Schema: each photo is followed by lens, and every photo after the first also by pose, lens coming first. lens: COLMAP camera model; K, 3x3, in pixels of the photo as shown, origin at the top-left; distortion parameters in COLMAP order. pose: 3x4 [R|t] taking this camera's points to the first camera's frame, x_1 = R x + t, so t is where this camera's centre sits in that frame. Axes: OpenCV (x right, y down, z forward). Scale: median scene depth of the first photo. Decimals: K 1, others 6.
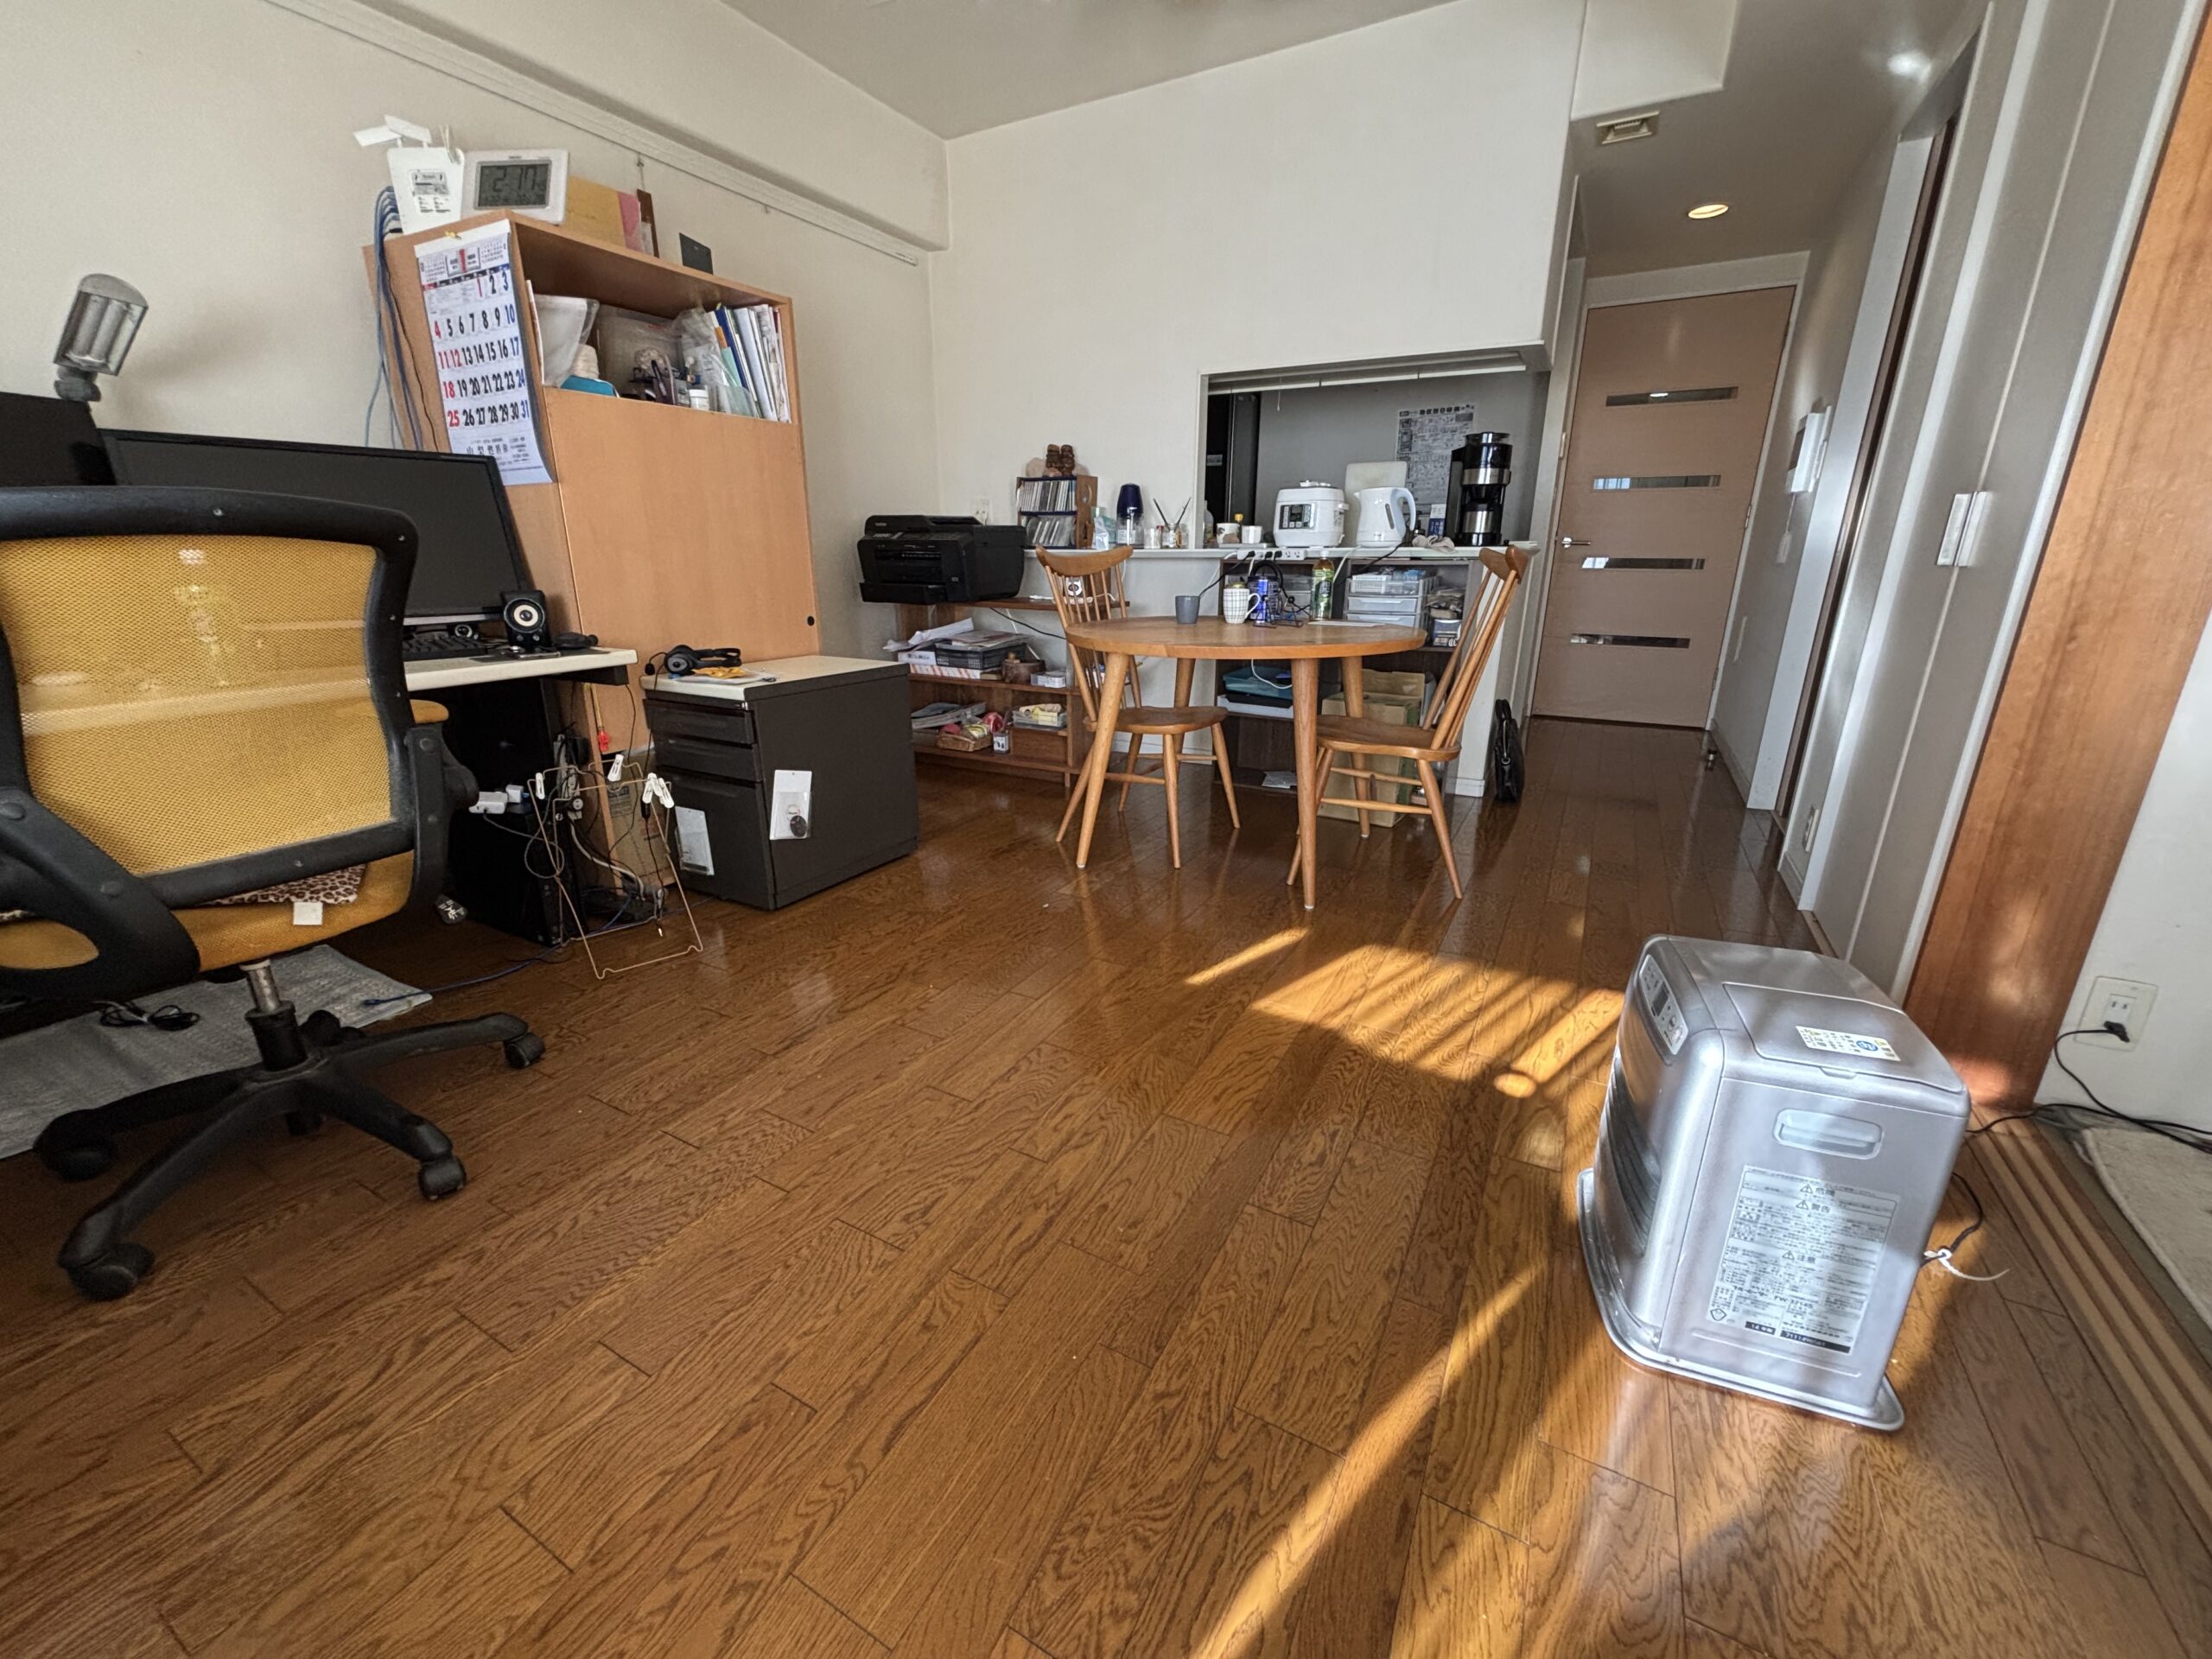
lens RADIAL K [[886.0, 0, 1104.4], [0, 886.0, 820.6], [0, 0, 1]] dist [0.008416, 0.000150]
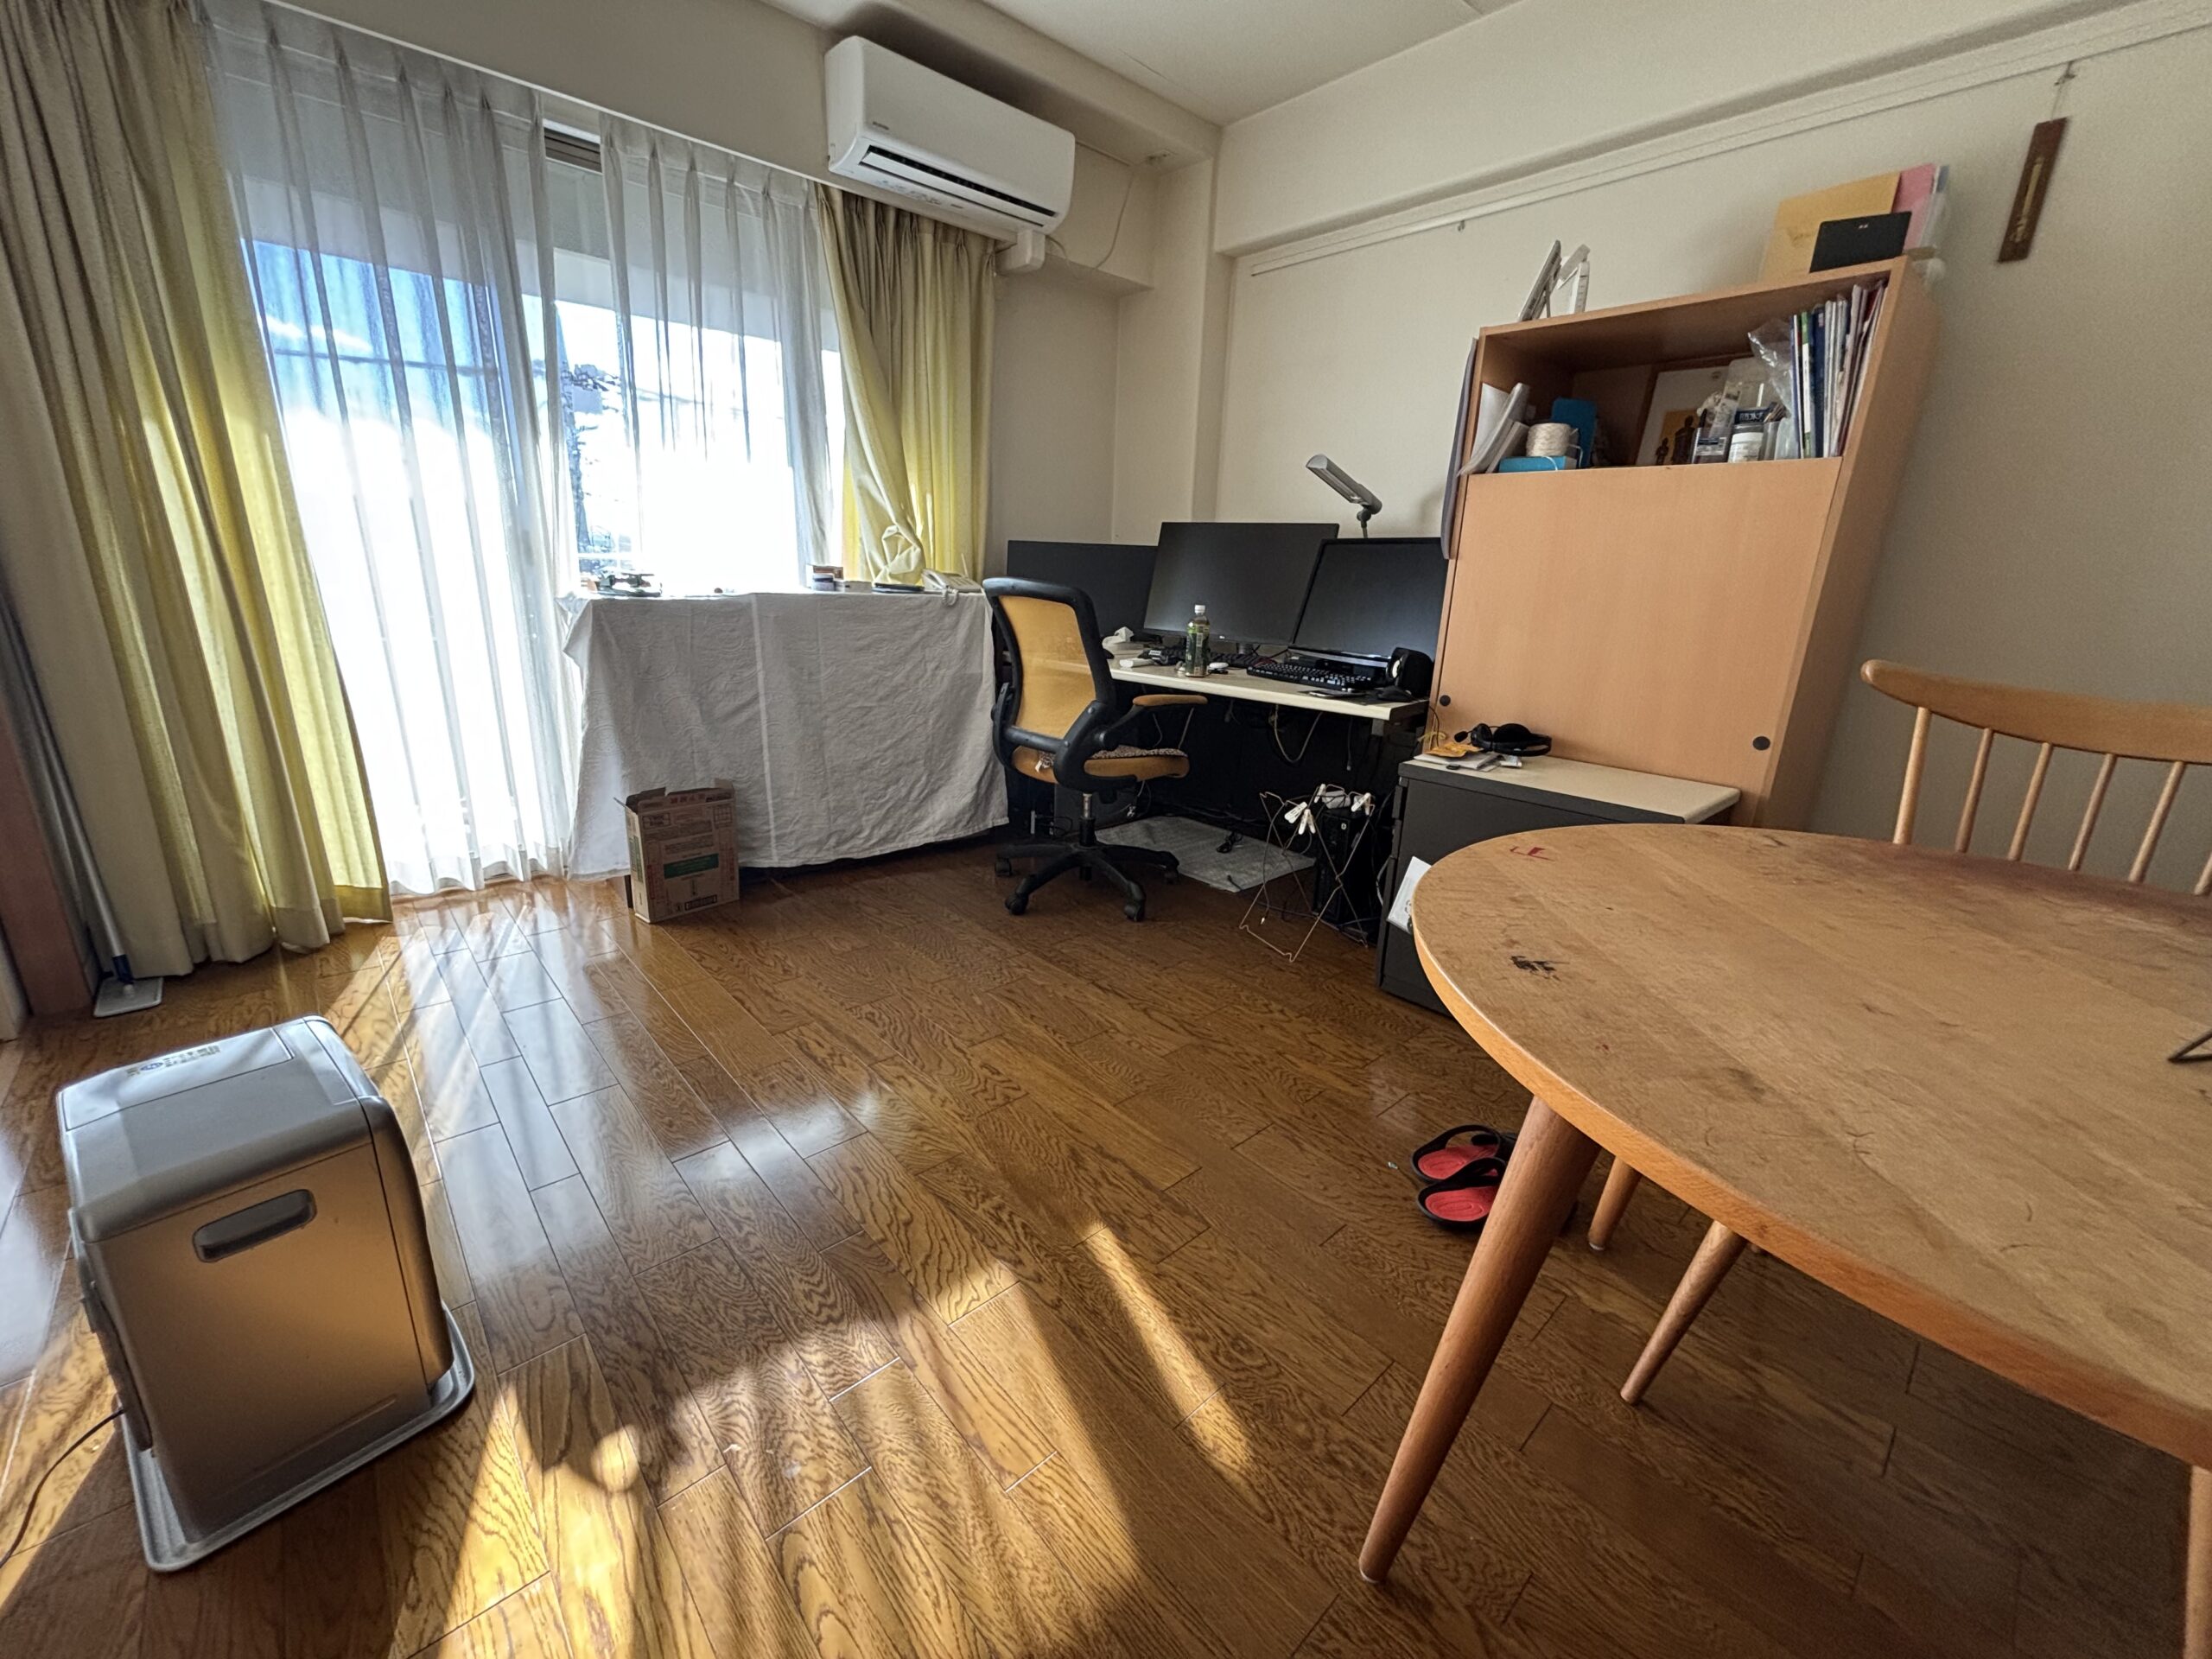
lens RADIAL K [[886.0, 0, 1101.6], [0, 886.0, 826.6], [0, 0, 1]] dist [0.008416, 0.000150]
pose [[-0.316088, 0.253658, -0.914191, 0.703881], [-0.319199, 0.878985, 0.354255, -0.376621], [0.893421, 0.403785, -0.196869, 1.068898]]
